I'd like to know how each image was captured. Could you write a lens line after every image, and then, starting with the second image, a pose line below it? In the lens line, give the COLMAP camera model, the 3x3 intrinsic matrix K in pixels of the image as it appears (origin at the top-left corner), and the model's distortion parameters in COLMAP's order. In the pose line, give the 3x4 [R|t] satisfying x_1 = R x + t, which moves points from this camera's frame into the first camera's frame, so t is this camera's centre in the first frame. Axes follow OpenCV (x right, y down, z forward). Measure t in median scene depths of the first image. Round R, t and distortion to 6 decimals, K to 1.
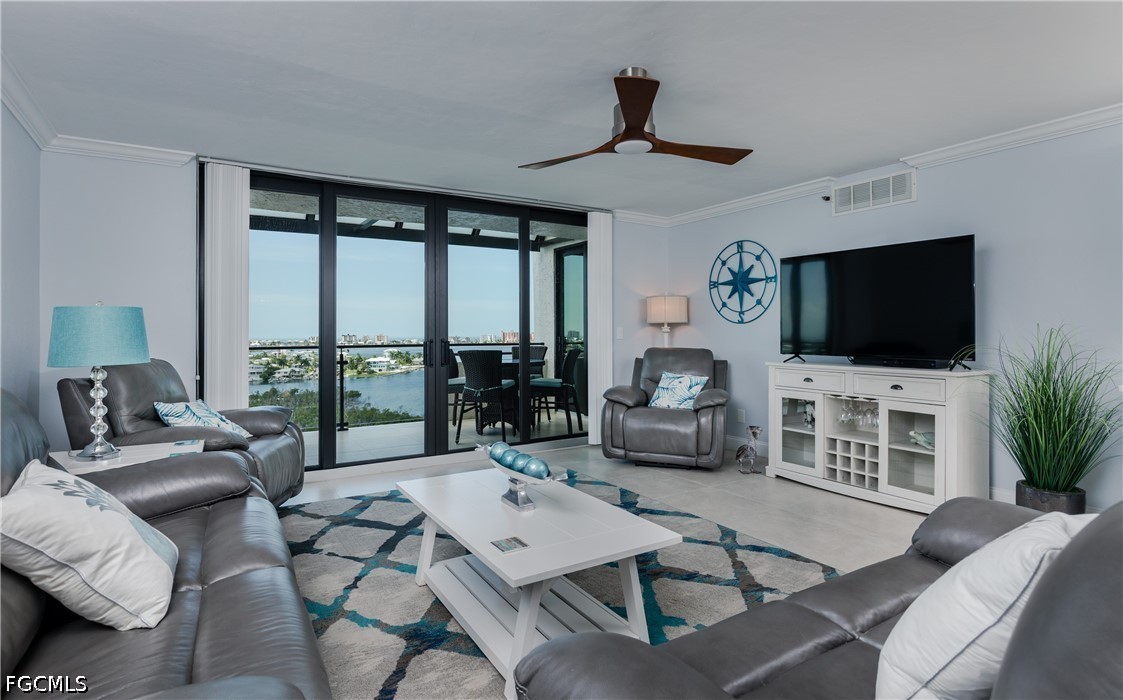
lens RADIAL K [[563.3, 0, 554.1], [0, 563.3, 327.2], [0, 0, 1]] dist [-0.001507, -0.000868]
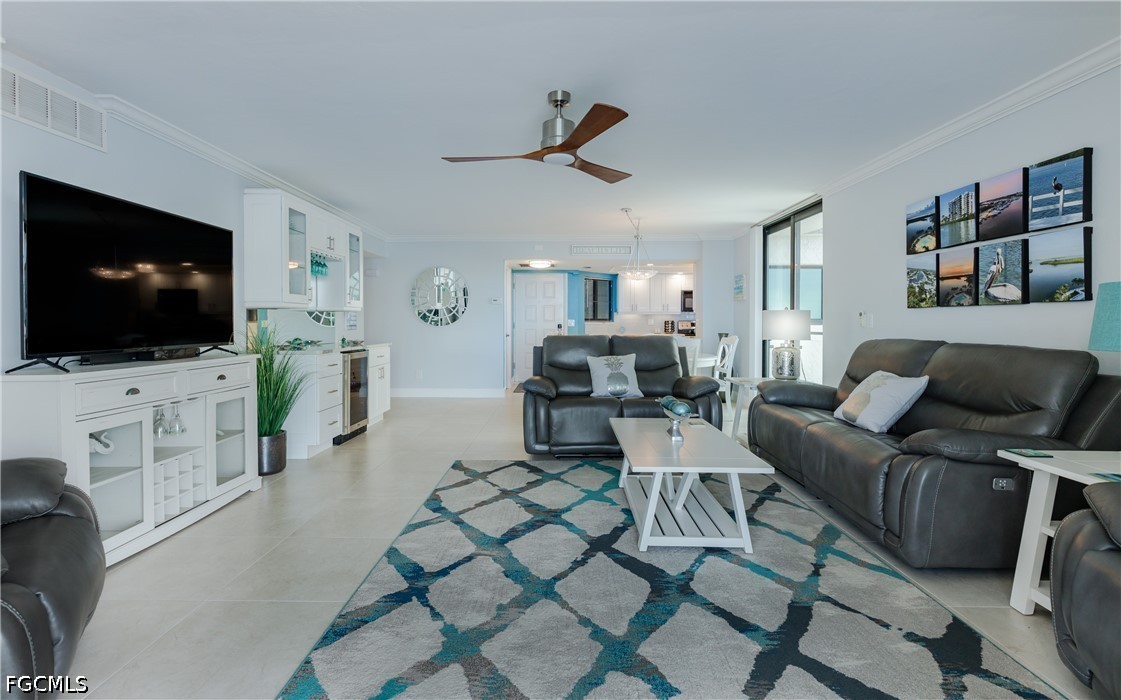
lens RADIAL K [[499.0, 0, 566.8], [0, 499.0, 323.4], [0, 0, 1]] dist [0.009294, 0.000305]
pose [[-0.855163, 0.000259, 0.518360, -0.244578], [-0.001843, 0.999992, -0.003540, 0.015358], [-0.518357, -0.003983, -0.855155, 1.115193]]
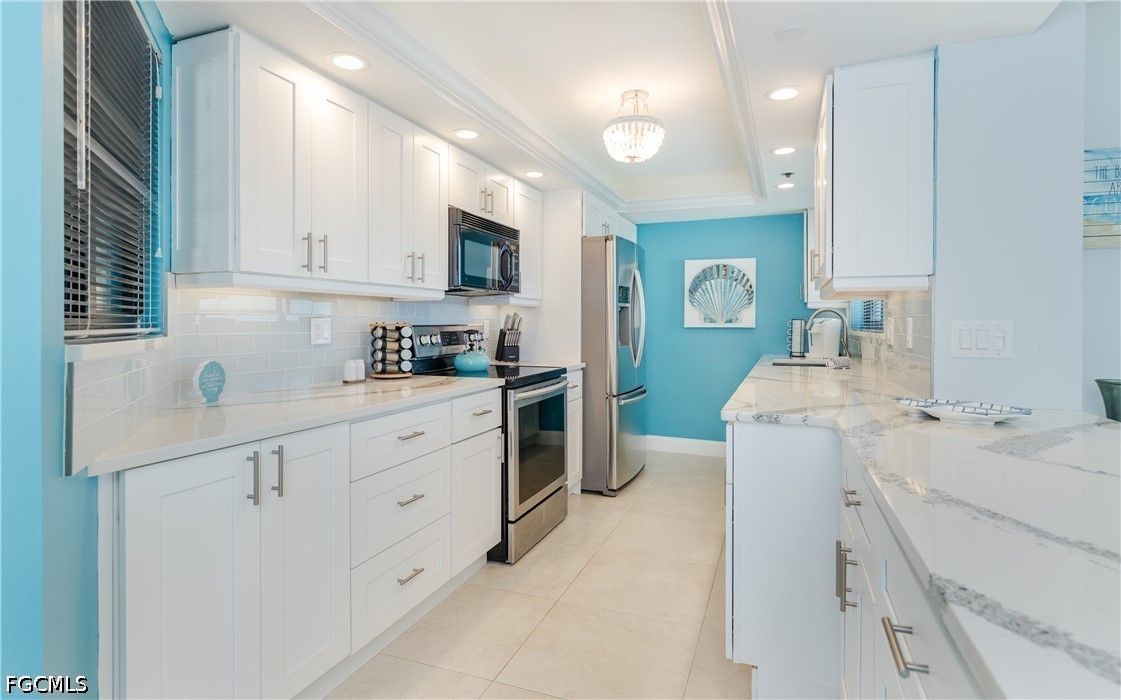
lens RADIAL K [[576.1, 0, 558.2], [0, 576.1, 328.7], [0, 0, 1]] dist [-0.000804, 0.000068]
pose [[-0.800197, 0.005952, -0.599708, 0.745423], [0.006781, 0.999977, 0.000876, -0.001296], [0.599699, -0.003366, -0.800219, -0.387302]]
